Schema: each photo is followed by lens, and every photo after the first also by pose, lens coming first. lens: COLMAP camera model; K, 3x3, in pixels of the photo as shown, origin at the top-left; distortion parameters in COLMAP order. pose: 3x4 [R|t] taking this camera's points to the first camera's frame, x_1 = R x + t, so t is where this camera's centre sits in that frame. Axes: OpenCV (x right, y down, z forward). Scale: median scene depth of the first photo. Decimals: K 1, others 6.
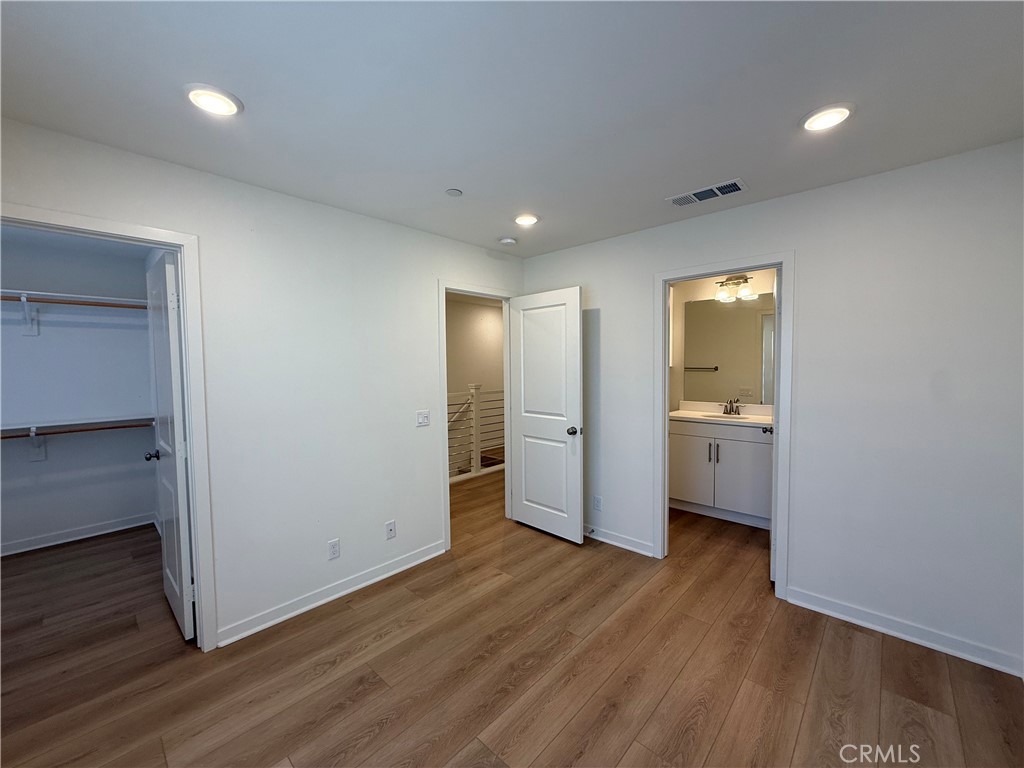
lens RADIAL K [[408.5, 0, 509.6], [0, 408.5, 382.6], [0, 0, 1]] dist [-0.000038, 0.000276]
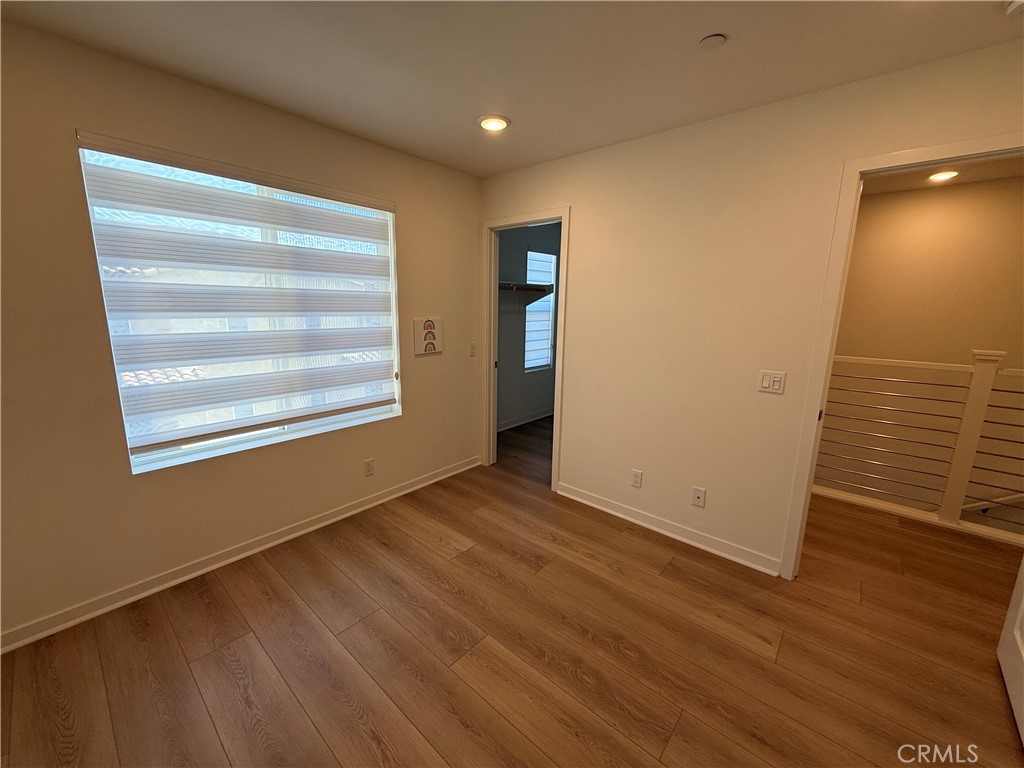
lens RADIAL K [[408.5, 0, 509.6], [0, 408.5, 382.6], [0, 0, 1]] dist [-0.000038, 0.000276]
pose [[0.034228, 0.201102, -0.978972, 0.524795], [-0.061757, 0.978100, 0.198763, -0.030391], [0.997504, 0.053655, 0.045898, 0.567159]]
